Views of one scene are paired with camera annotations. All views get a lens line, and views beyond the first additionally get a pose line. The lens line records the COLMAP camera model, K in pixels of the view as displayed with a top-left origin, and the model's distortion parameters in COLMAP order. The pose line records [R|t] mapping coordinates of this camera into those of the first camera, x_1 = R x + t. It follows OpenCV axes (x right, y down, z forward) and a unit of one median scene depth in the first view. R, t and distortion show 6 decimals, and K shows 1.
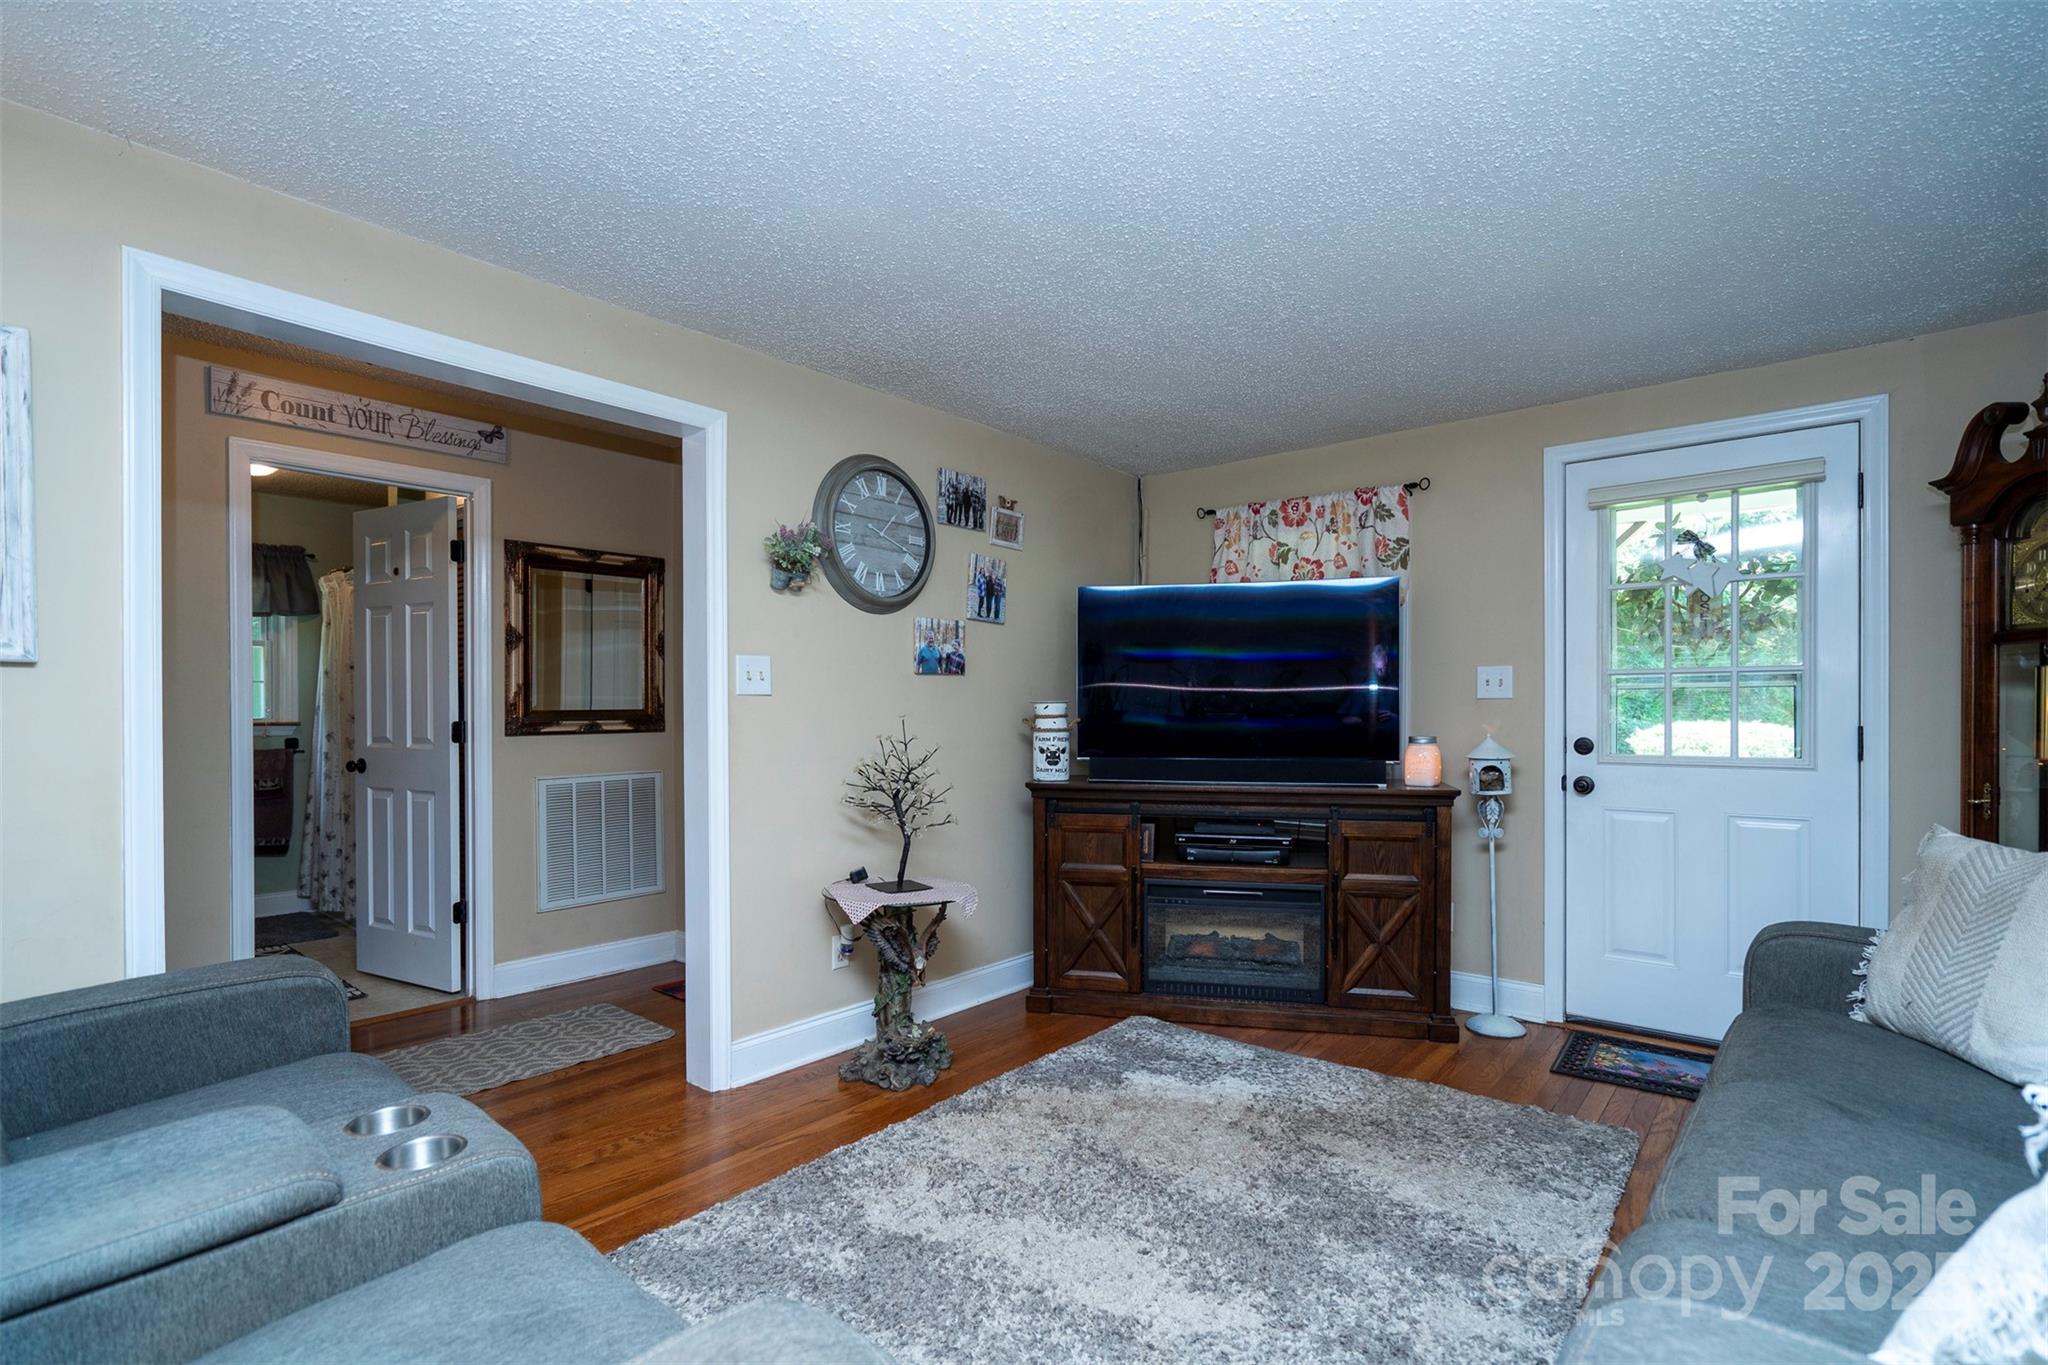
lens RADIAL K [[957.4, 0, 1018.8], [0, 957.4, 716.7], [0, 0, 1]] dist [-0.001254, 0.002430]
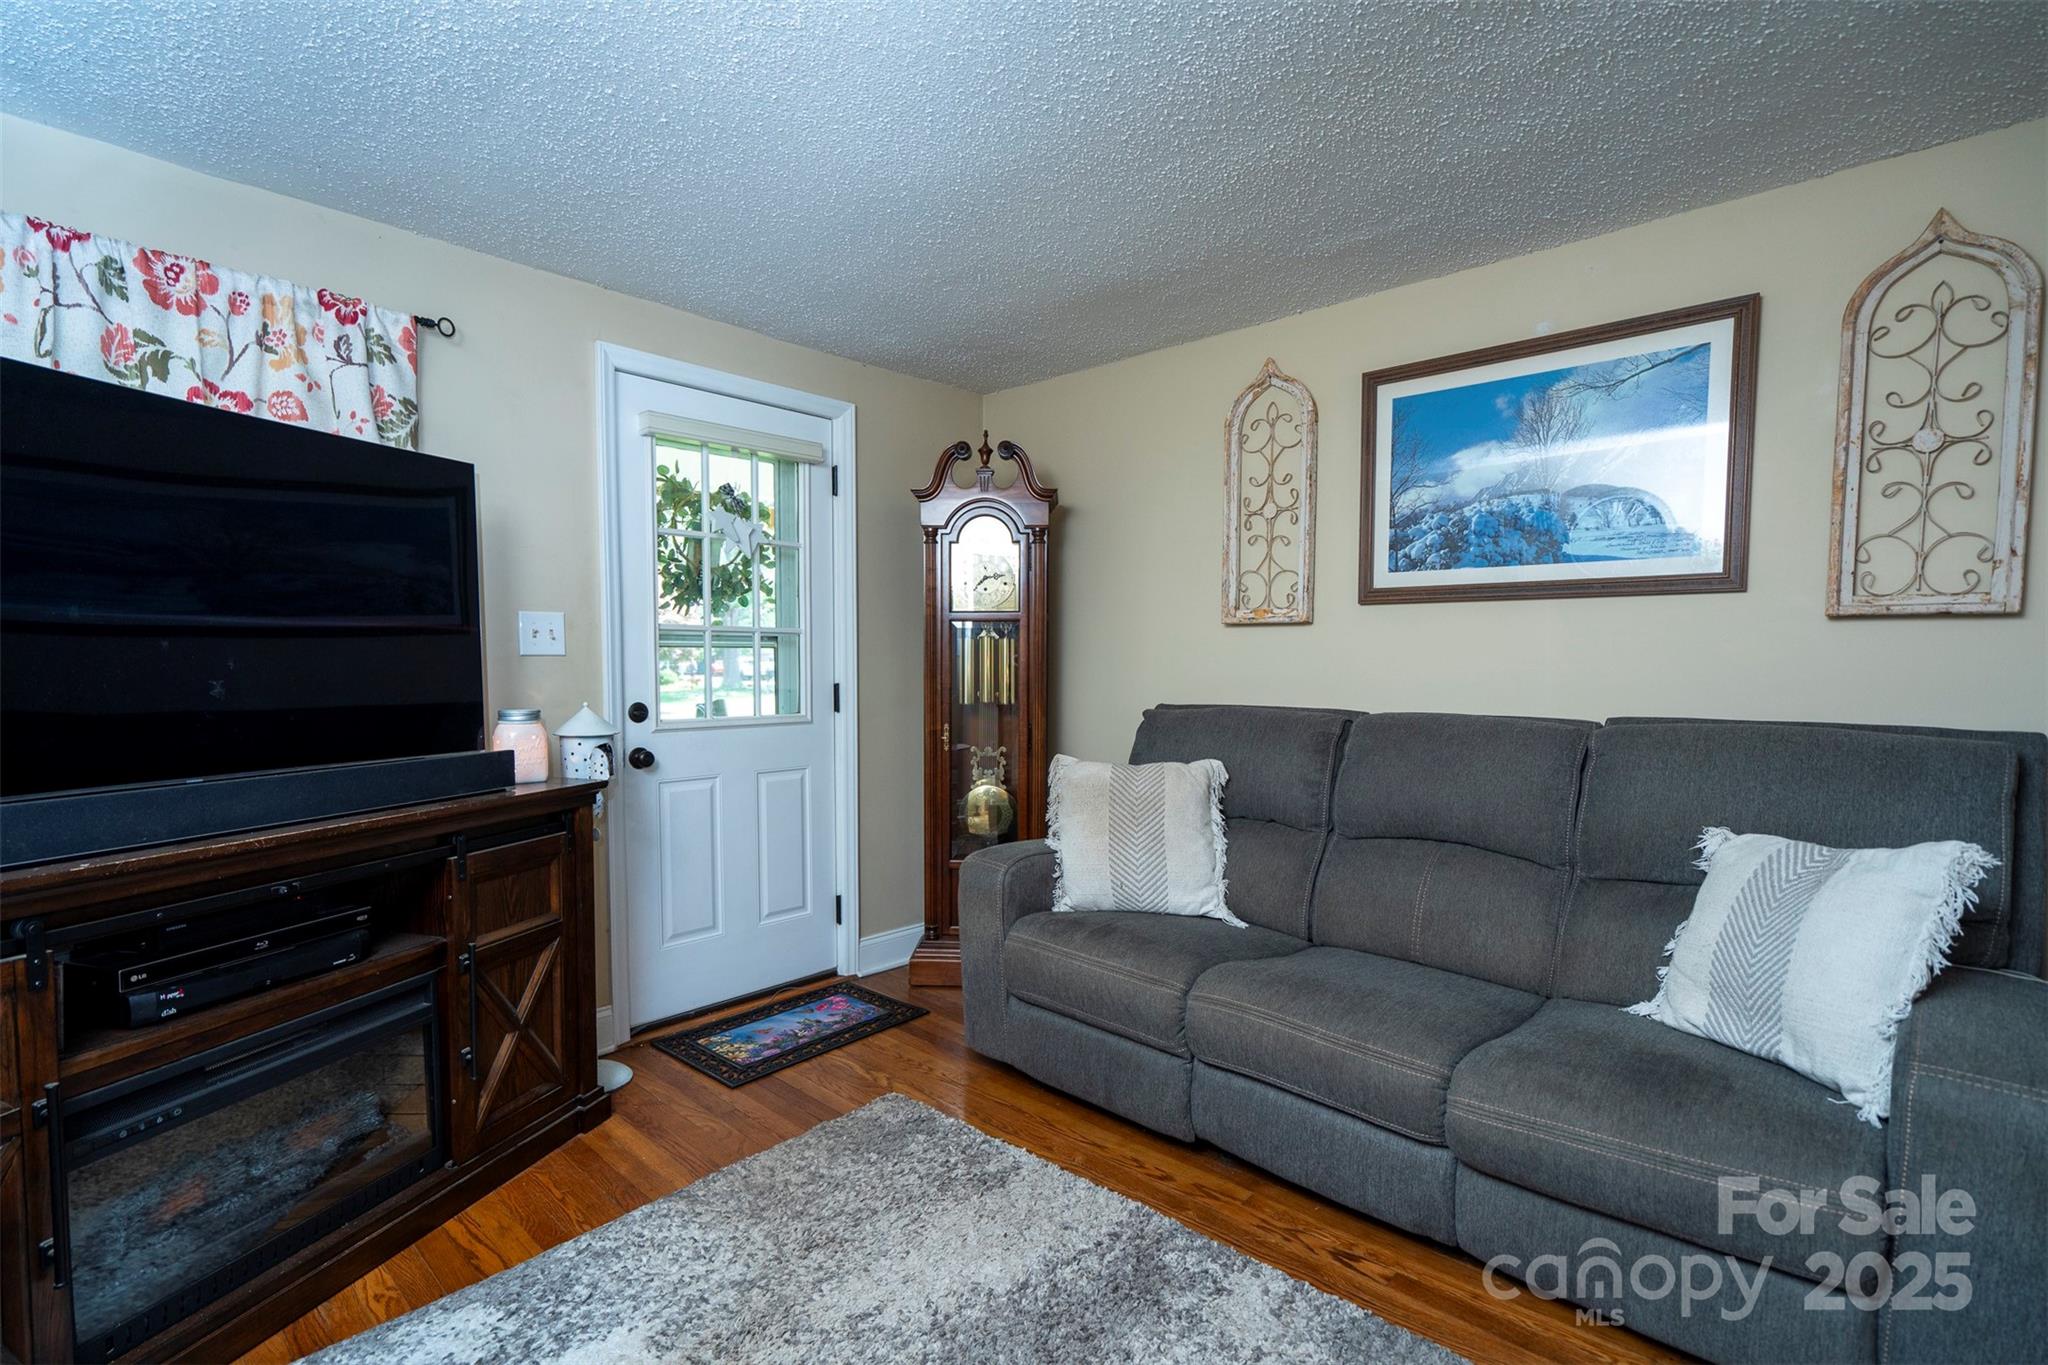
lens RADIAL K [[957.4, 0, 1018.8], [0, 957.4, 716.7], [0, 0, 1]] dist [-0.001254, 0.002430]
pose [[0.047799, -0.053996, 0.997396, -0.257487], [0.007132, 0.998531, 0.053716, -0.009317], [-0.998832, 0.004546, 0.048114, 0.647674]]
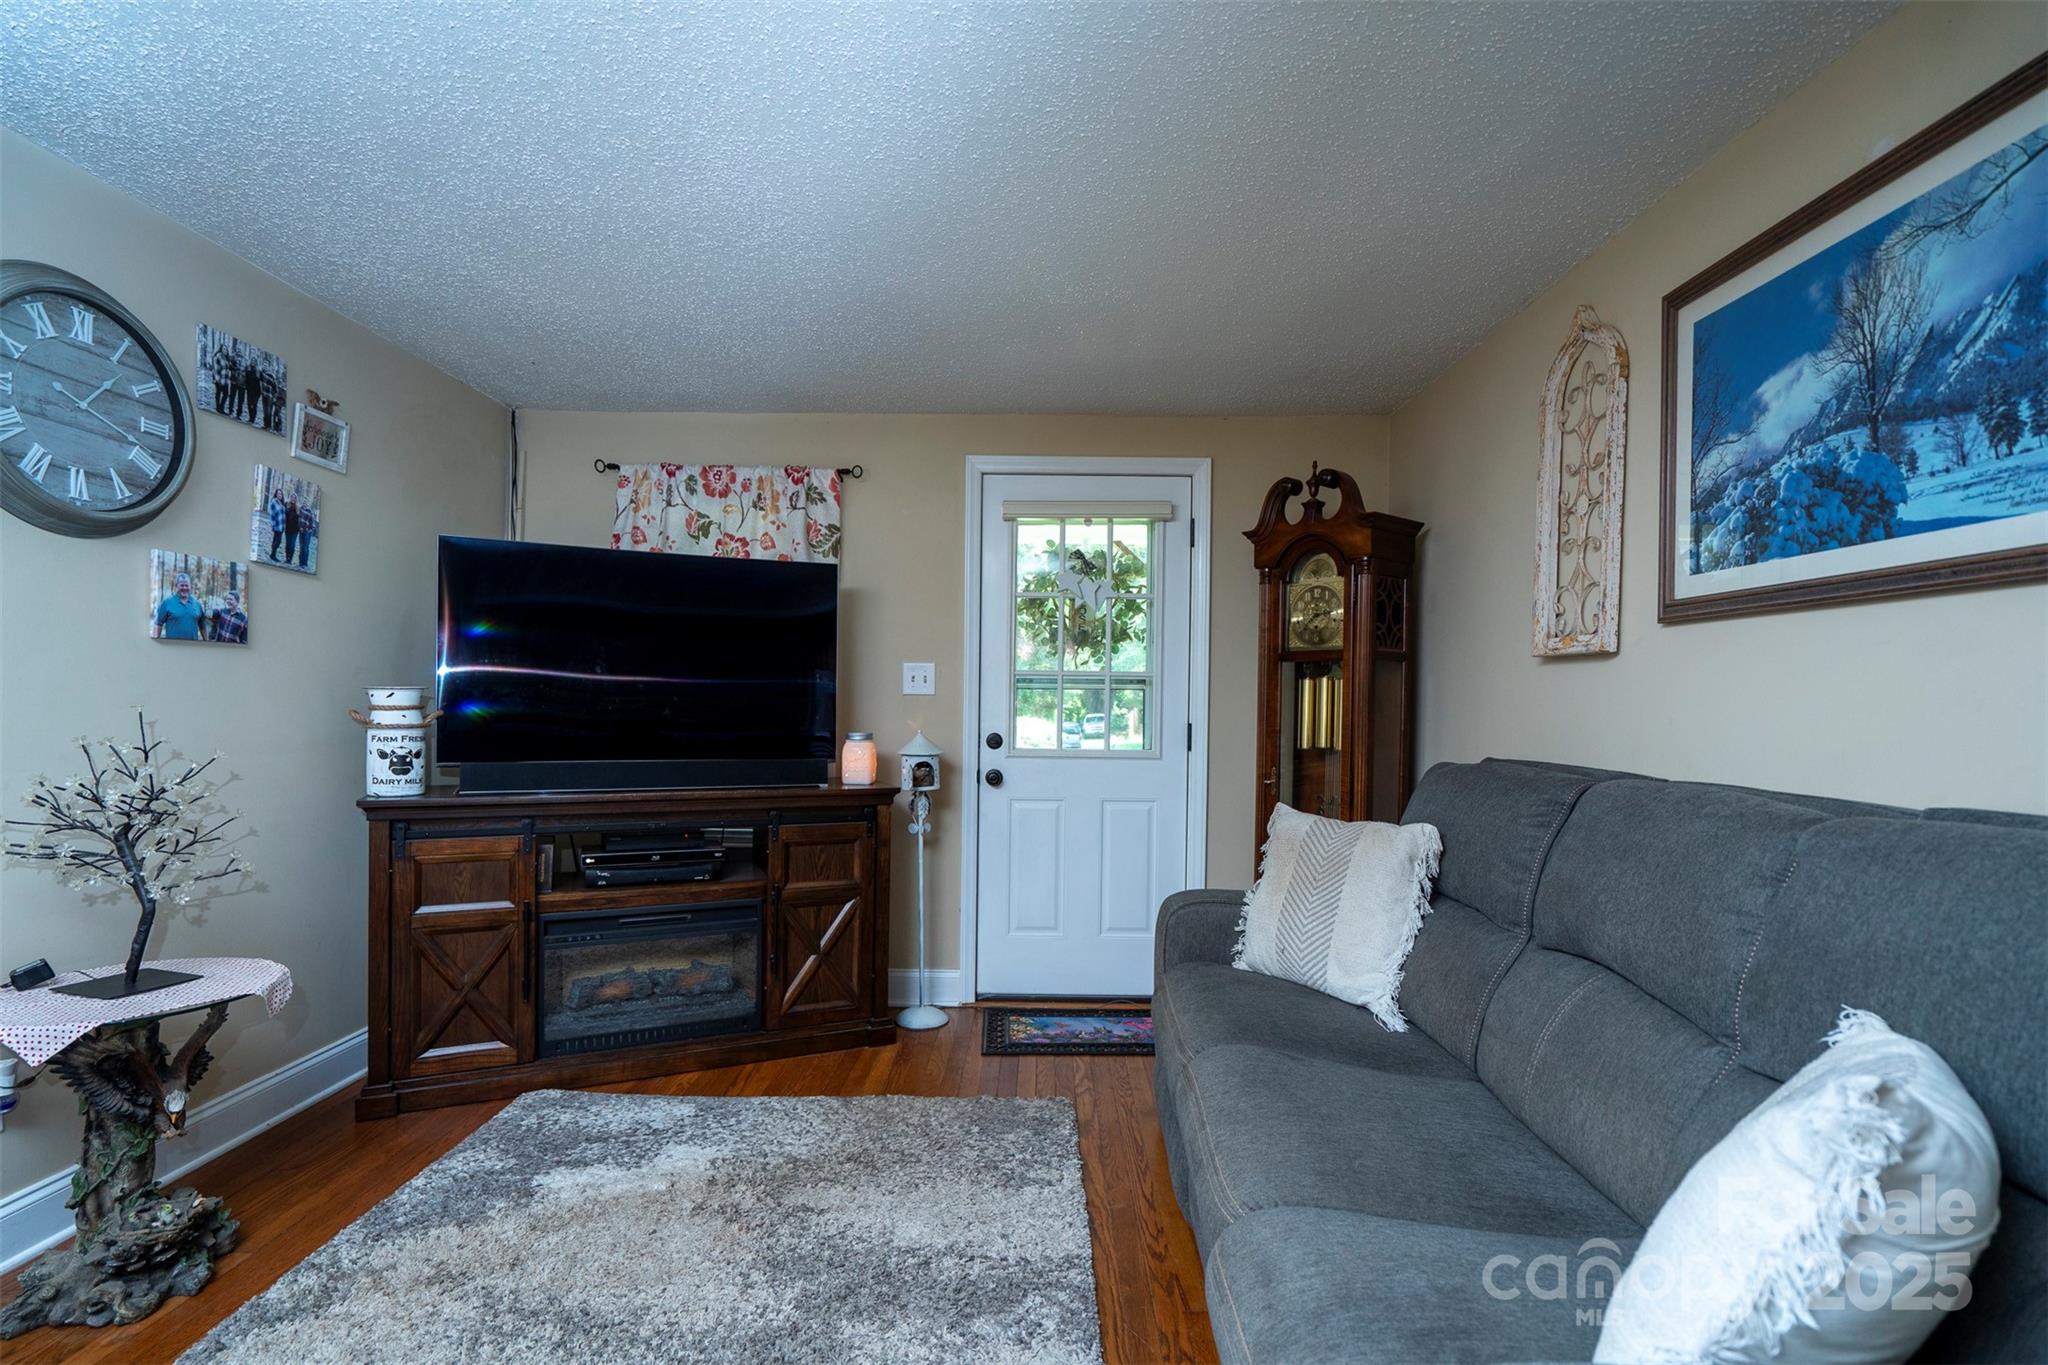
lens RADIAL K [[957.4, 0, 1018.8], [0, 957.4, 716.7], [0, 0, 1]] dist [-0.001254, 0.002430]
pose [[0.778686, 0.004367, 0.627398, -0.063006], [-0.010100, 0.999933, 0.005576, -0.002654], [-0.627332, -0.010679, 0.778679, 0.155683]]
